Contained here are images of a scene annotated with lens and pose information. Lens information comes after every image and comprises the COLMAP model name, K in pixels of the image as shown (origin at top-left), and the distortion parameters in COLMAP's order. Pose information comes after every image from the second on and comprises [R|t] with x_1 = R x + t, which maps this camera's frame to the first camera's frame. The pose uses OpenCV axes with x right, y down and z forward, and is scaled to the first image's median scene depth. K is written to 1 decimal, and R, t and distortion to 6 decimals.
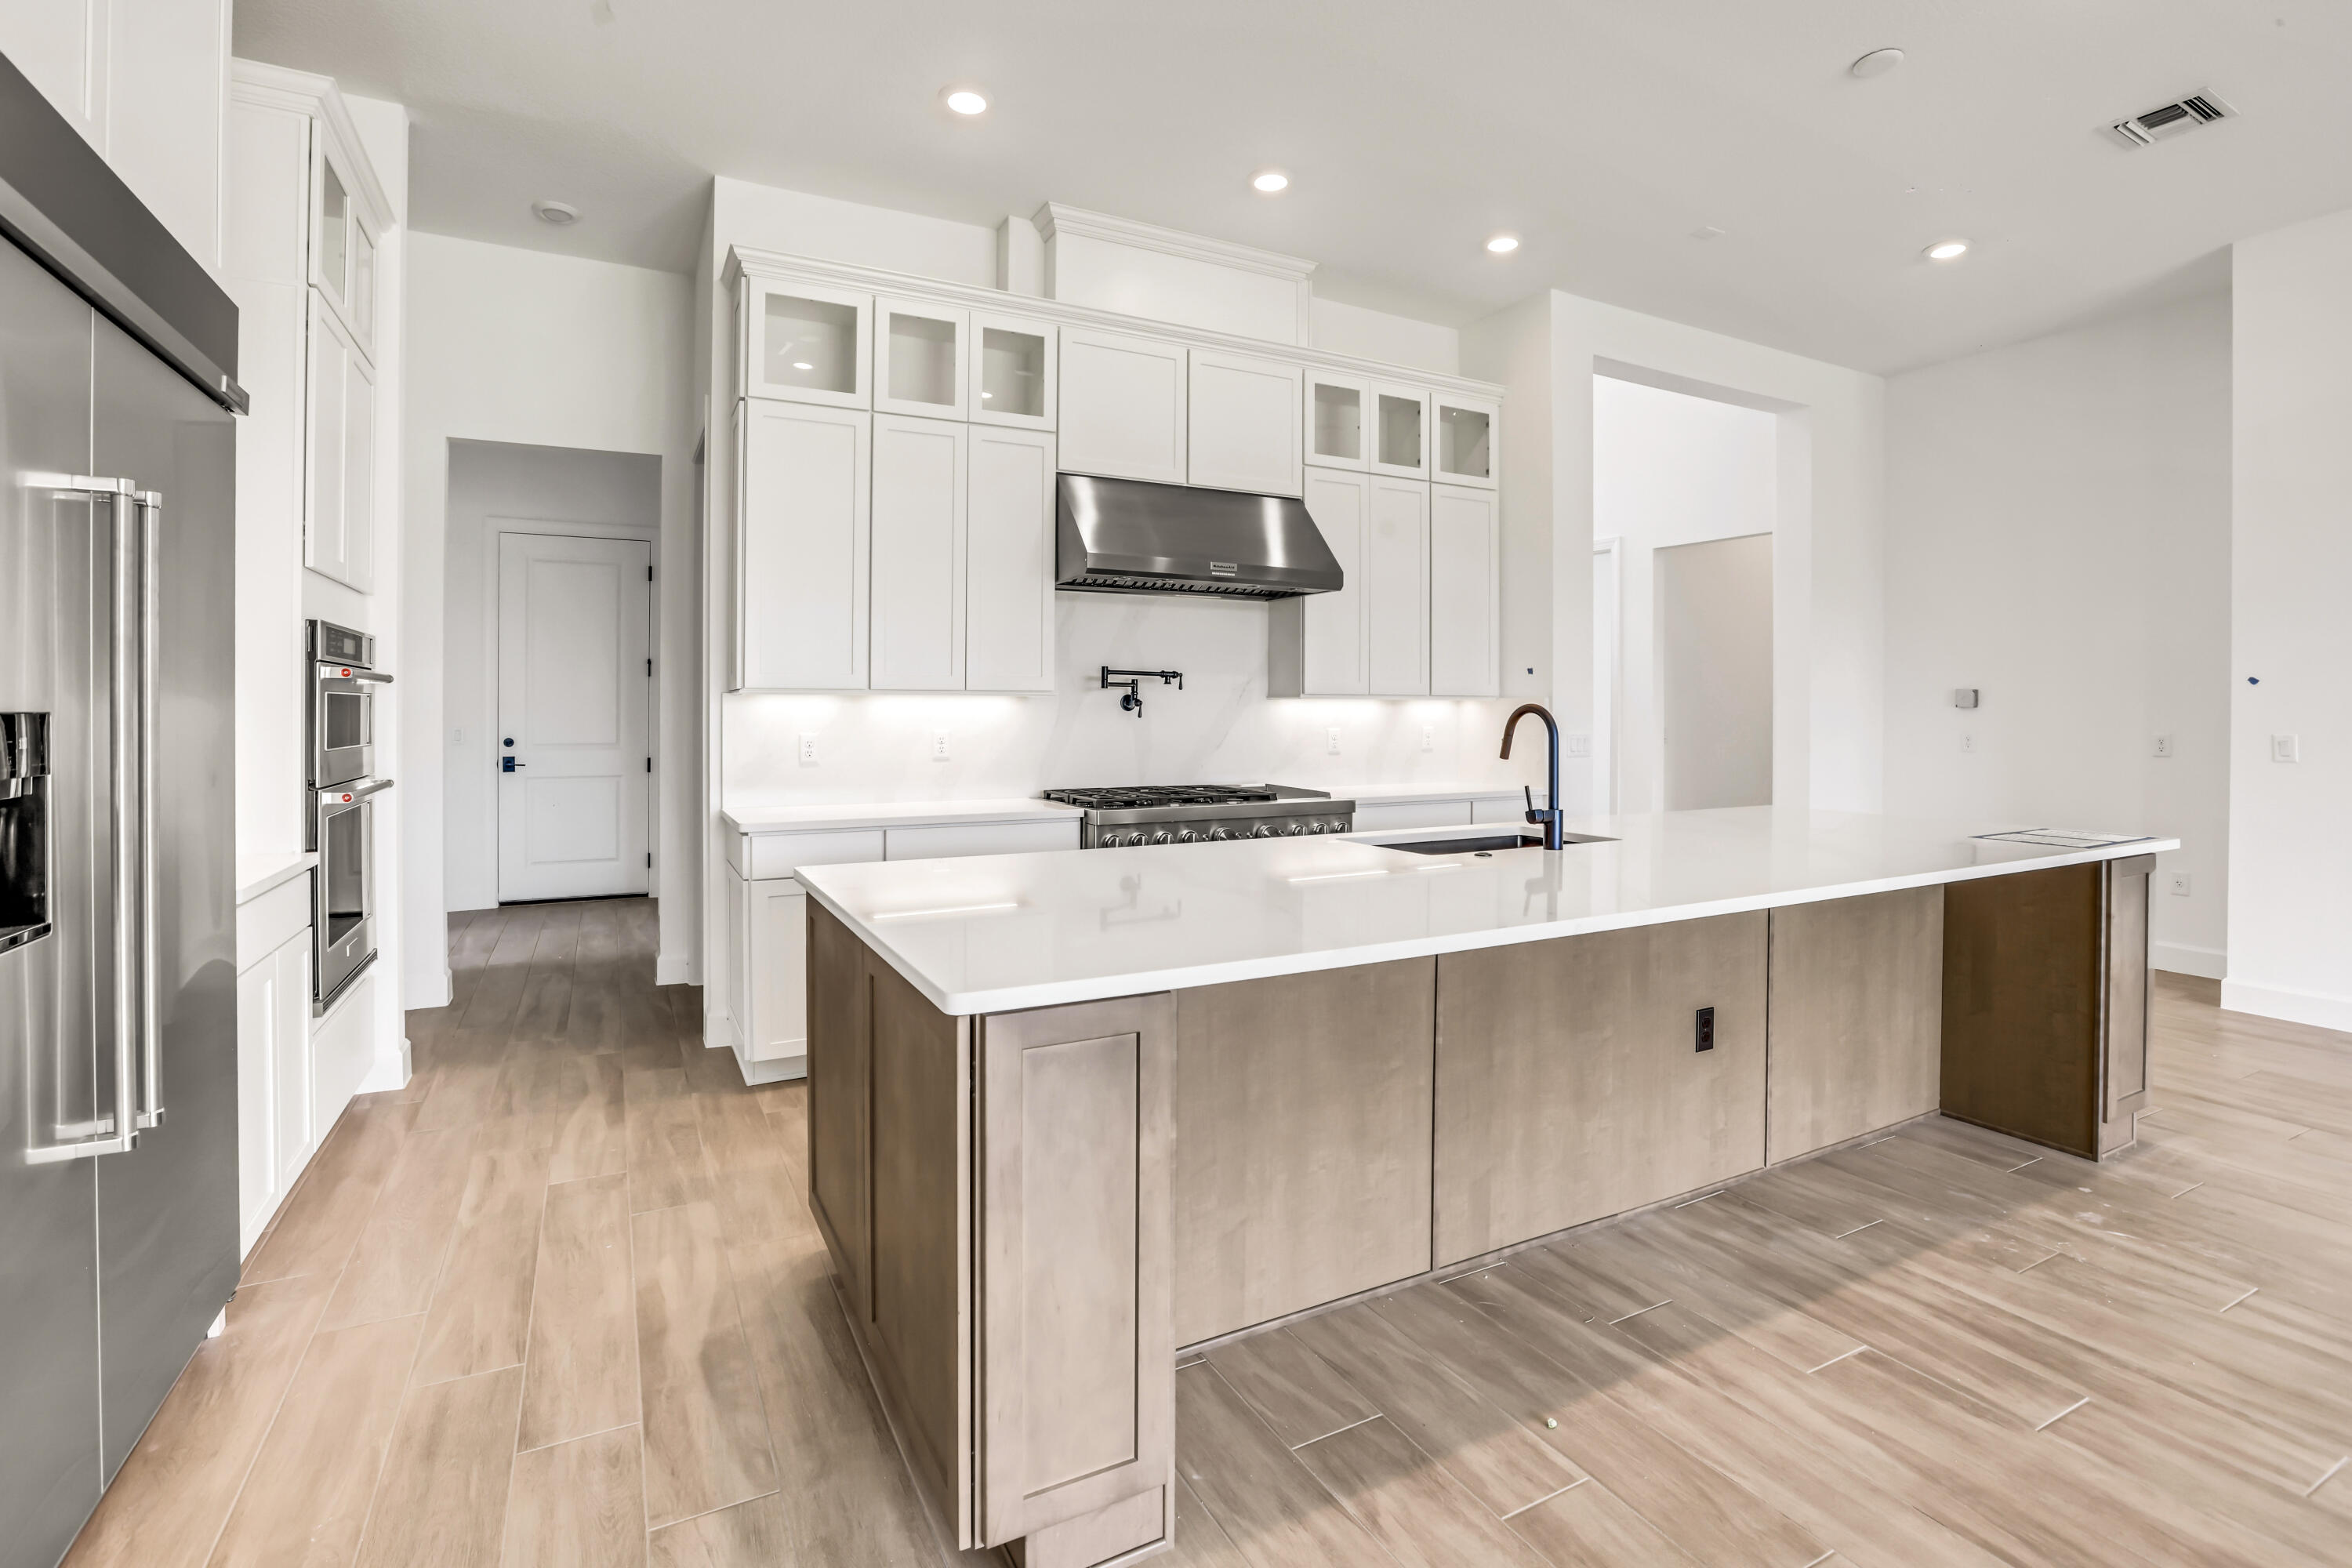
lens RADIAL K [[1092.9, 0, 1166.0], [0, 1092.9, 711.1], [0, 0, 1]] dist [-0.052604, 0.015738]
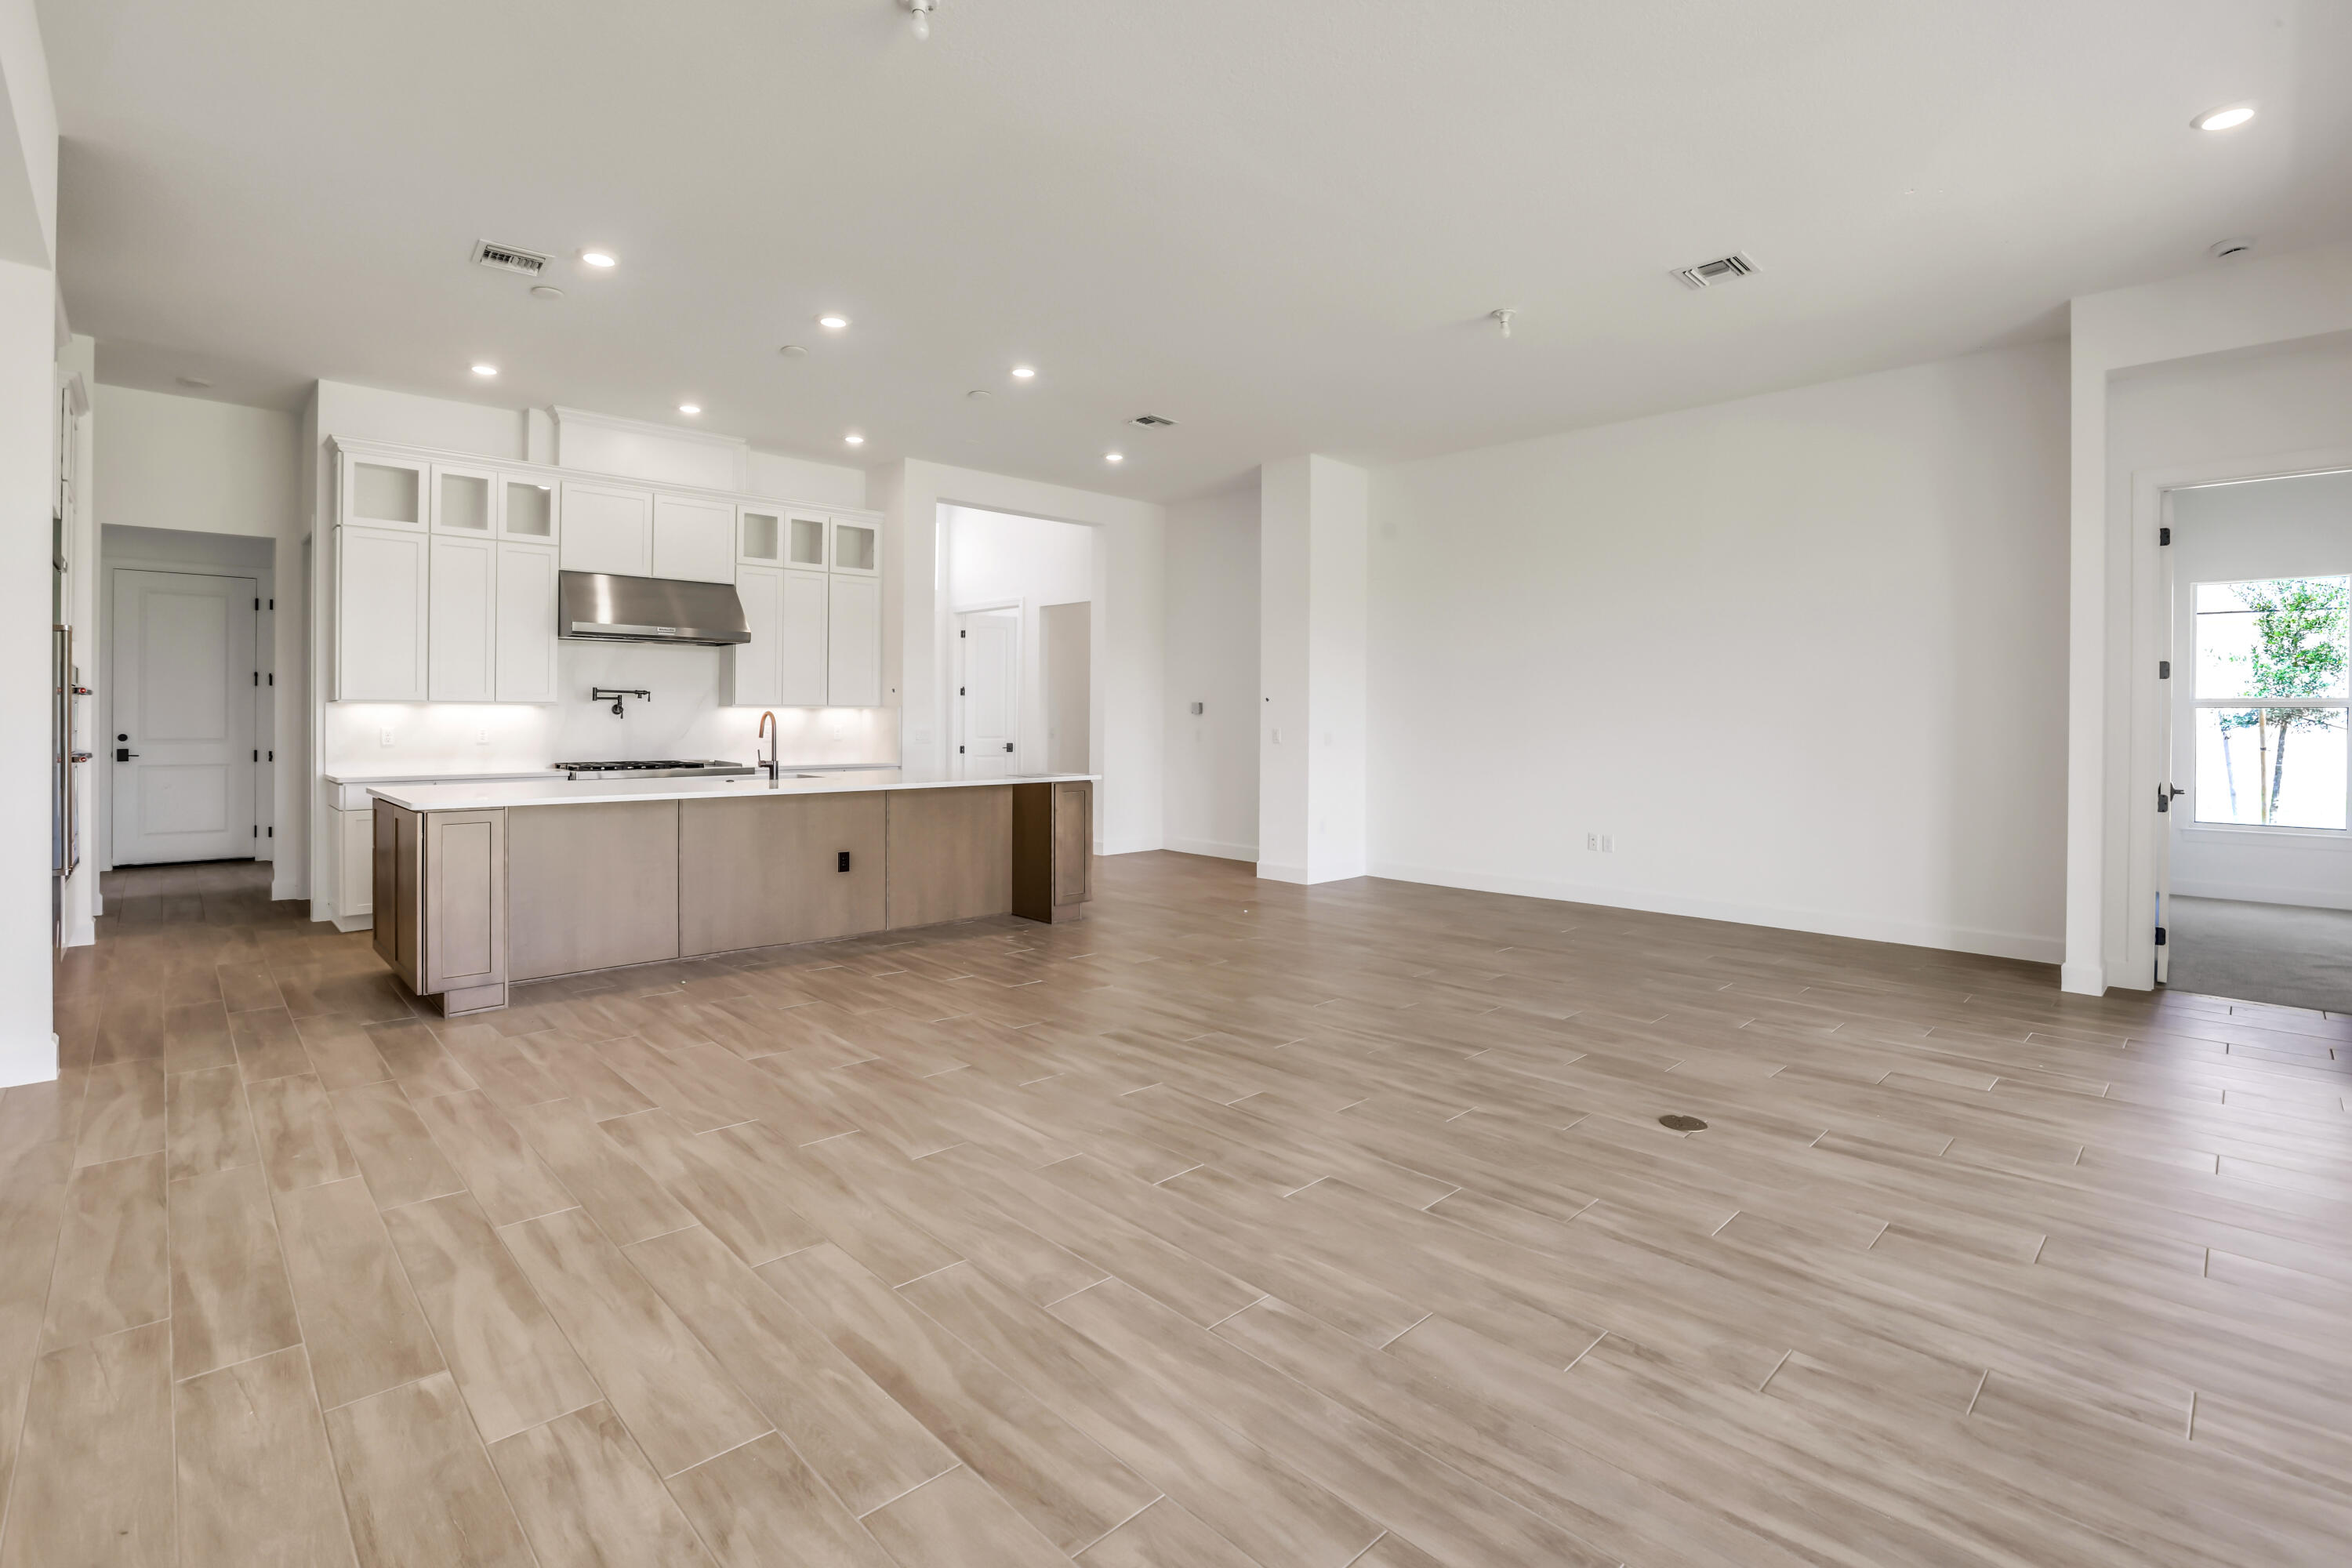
lens RADIAL K [[1085.7, 0, 1180.8], [0, 1085.7, 720.4], [0, 0, 1]] dist [-0.049708, 0.014793]
pose [[0.956499, 0.002240, 0.291727, 0.395892], [-0.003700, 0.999983, 0.004451, -0.001829], [-0.291712, -0.005336, 0.956491, -0.992040]]
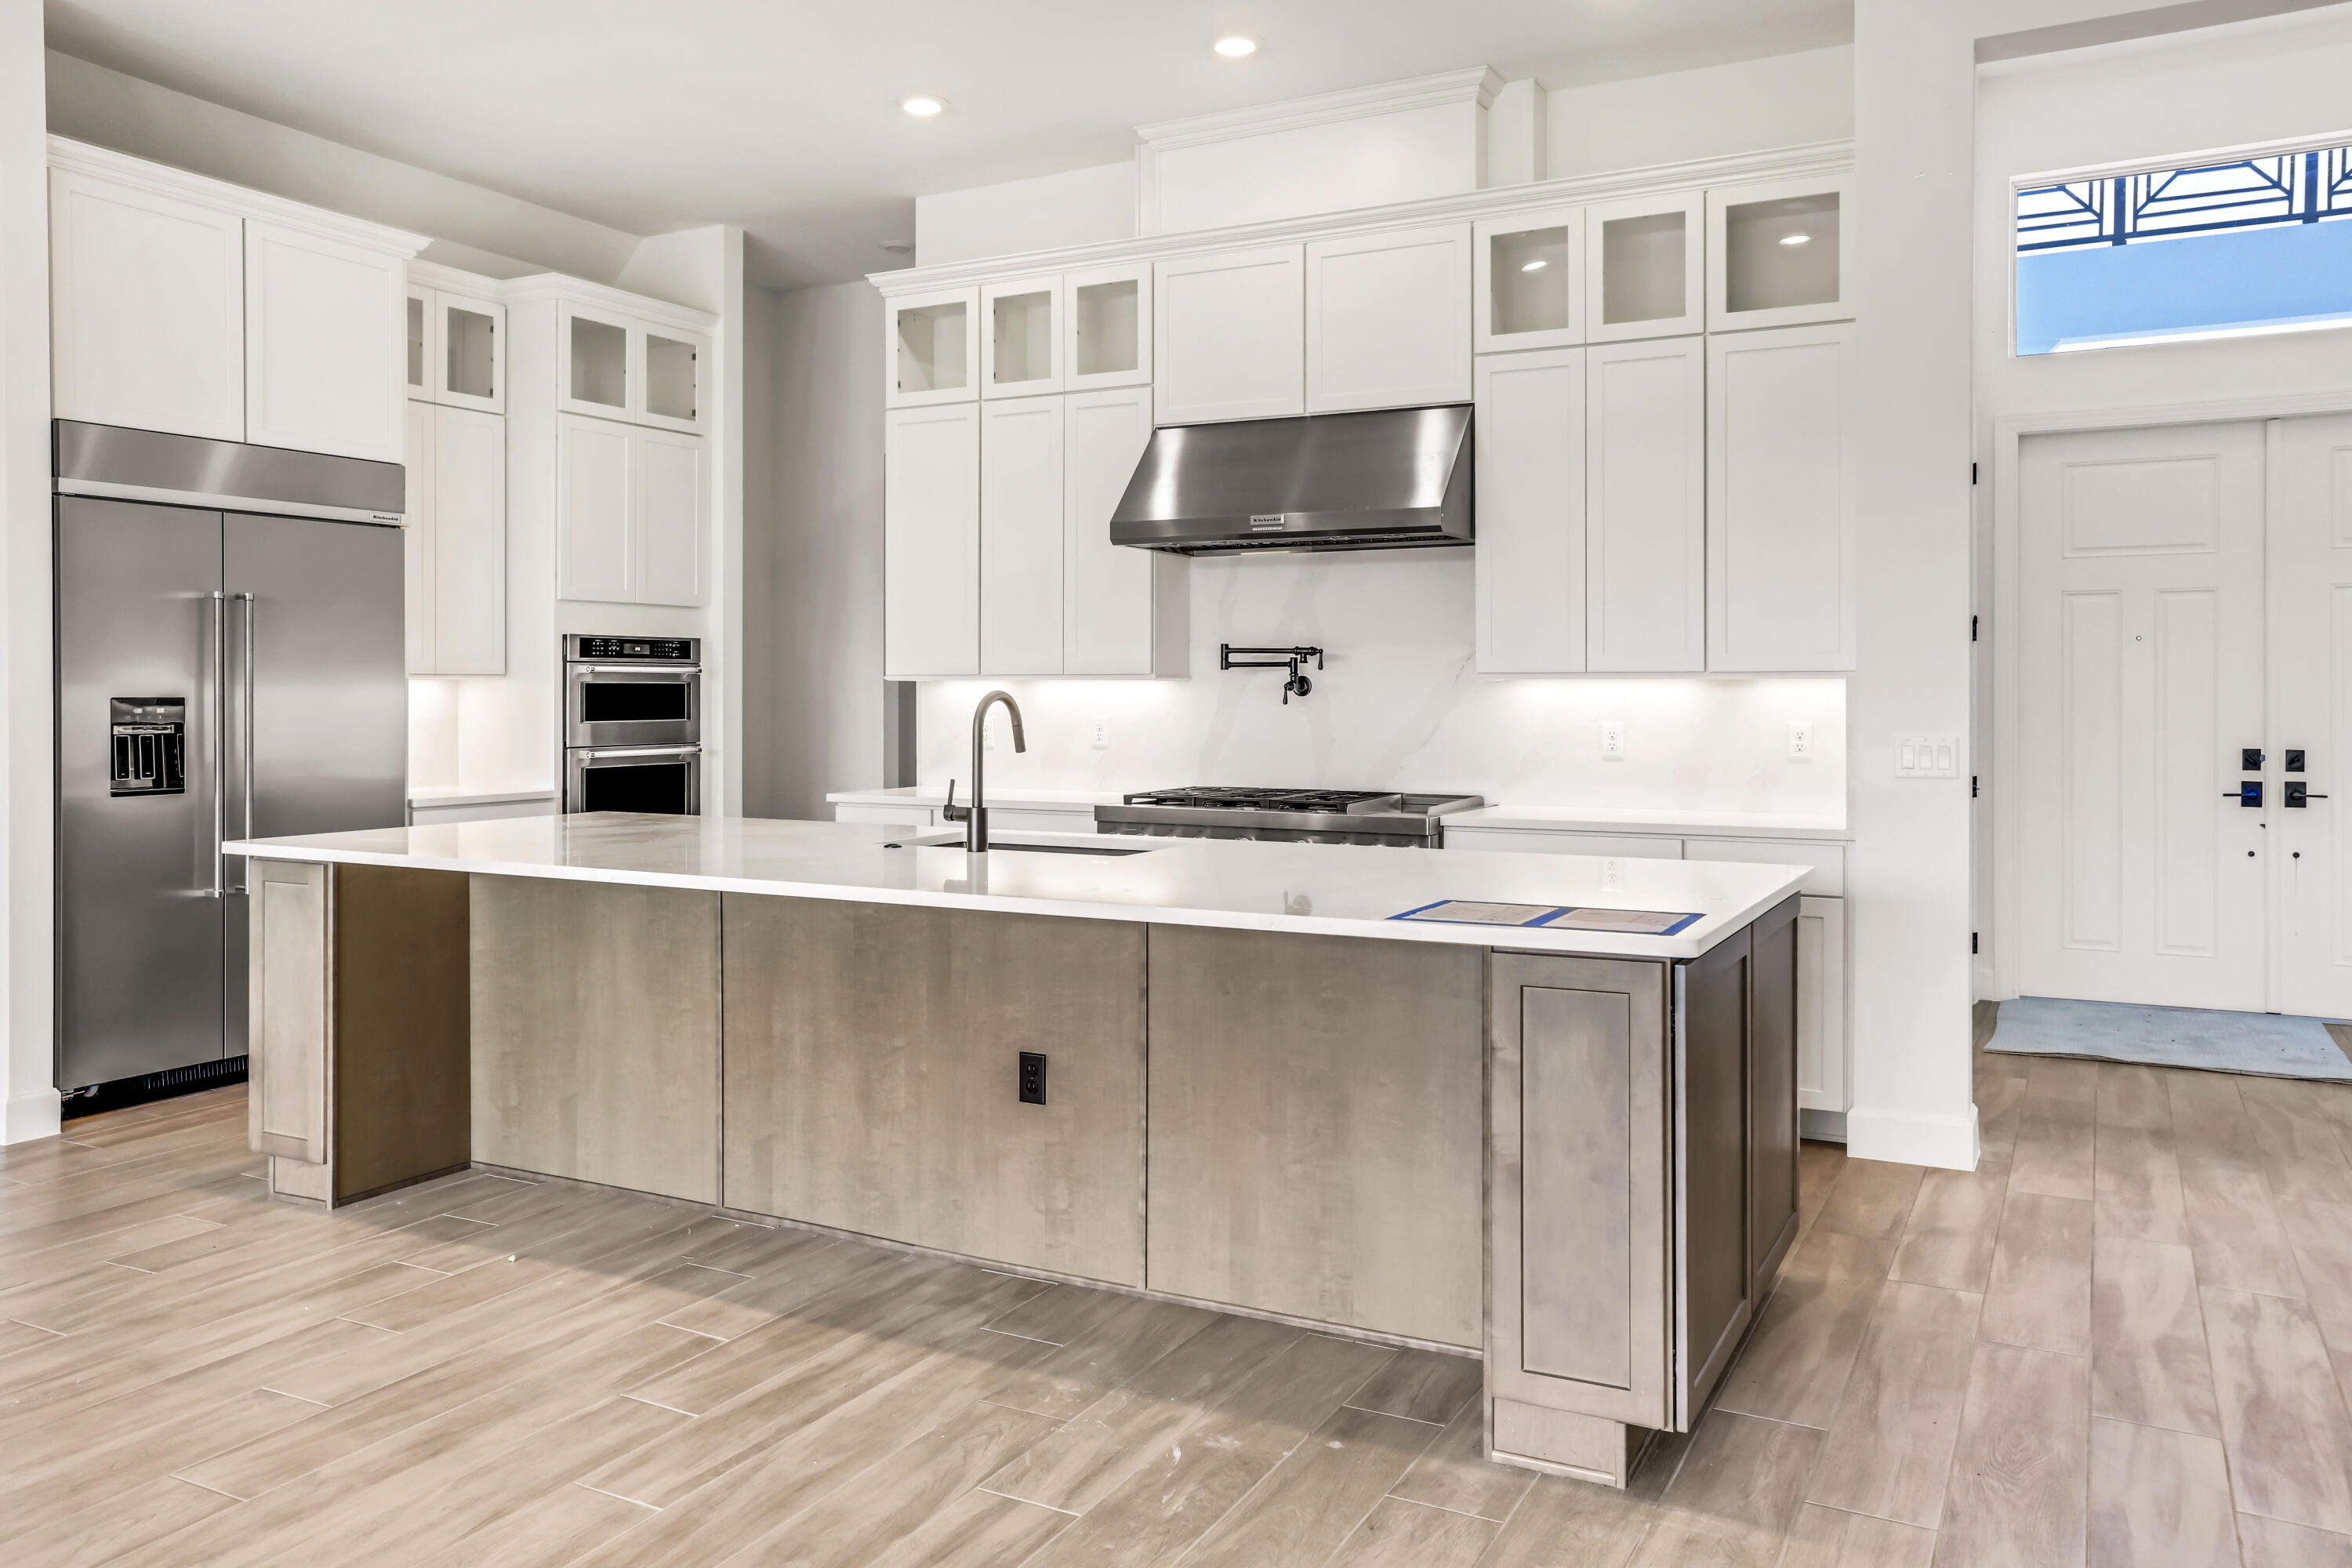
lens RADIAL K [[1760.6, 0, 1167.1], [0, 1760.6, 681.3], [0, 0, 1]] dist [-0.002803, 0.007967]
pose [[0.563709, -0.004665, -0.825961, 1.310033], [0.000579, 0.999986, -0.005252, -0.005300], [0.825974, 0.002483, 0.563703, 0.236634]]
